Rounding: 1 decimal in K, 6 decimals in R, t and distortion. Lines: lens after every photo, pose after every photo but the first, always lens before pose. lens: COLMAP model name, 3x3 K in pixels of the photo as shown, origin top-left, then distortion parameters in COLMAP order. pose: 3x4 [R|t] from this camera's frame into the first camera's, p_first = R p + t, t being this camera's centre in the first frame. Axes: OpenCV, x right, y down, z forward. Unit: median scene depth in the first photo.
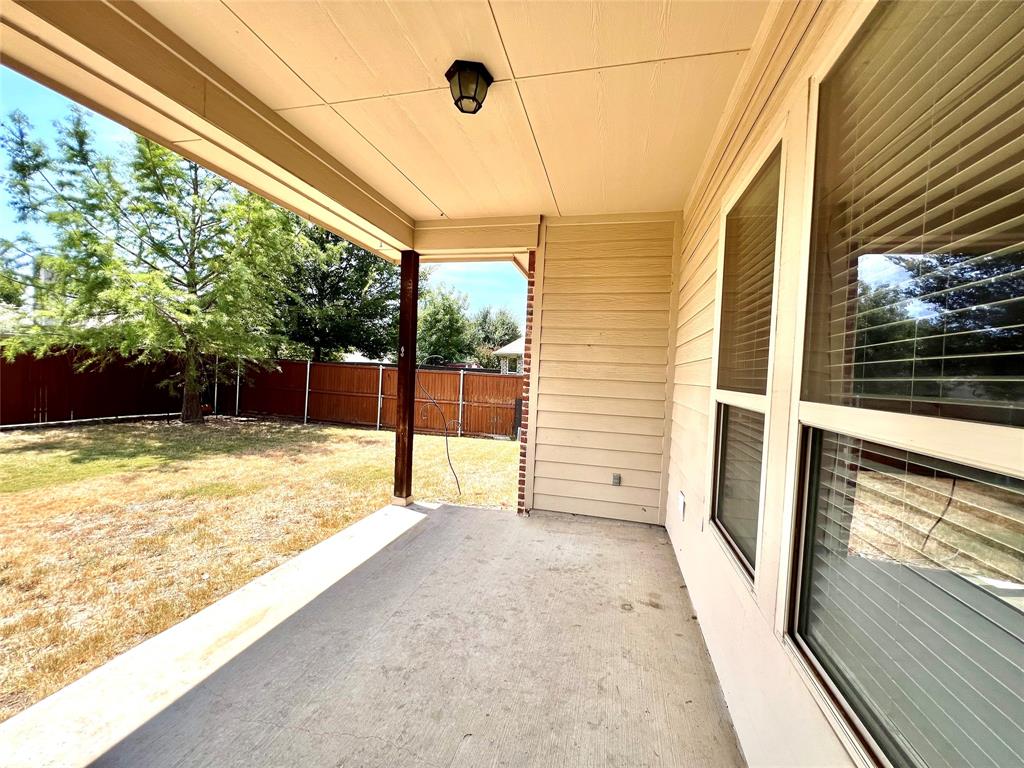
lens RADIAL K [[413.0, 0, 515.4], [0, 413.0, 384.4], [0, 0, 1]] dist [-0.000775, 0.000151]
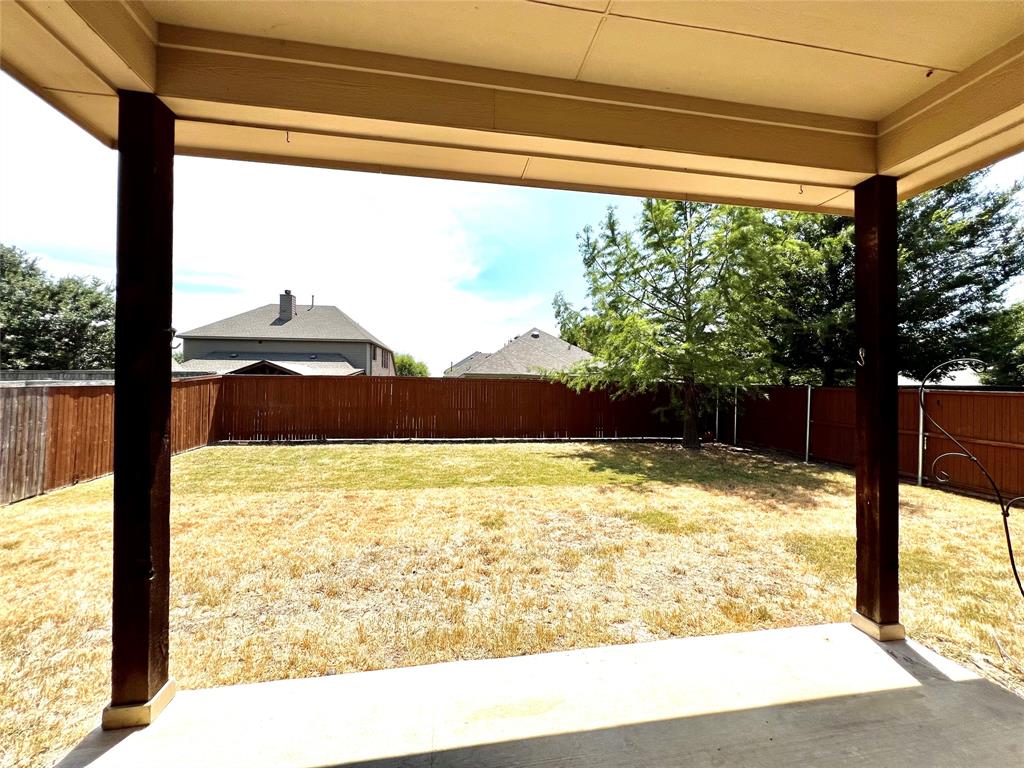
lens RADIAL K [[413.0, 0, 515.4], [0, 413.0, 384.4], [0, 0, 1]] dist [-0.000775, 0.000151]
pose [[0.395376, -0.046363, -0.917349, 0.056977], [-0.018588, 0.998117, -0.058457, -0.000174], [0.918331, 0.040164, 0.393770, 0.331907]]
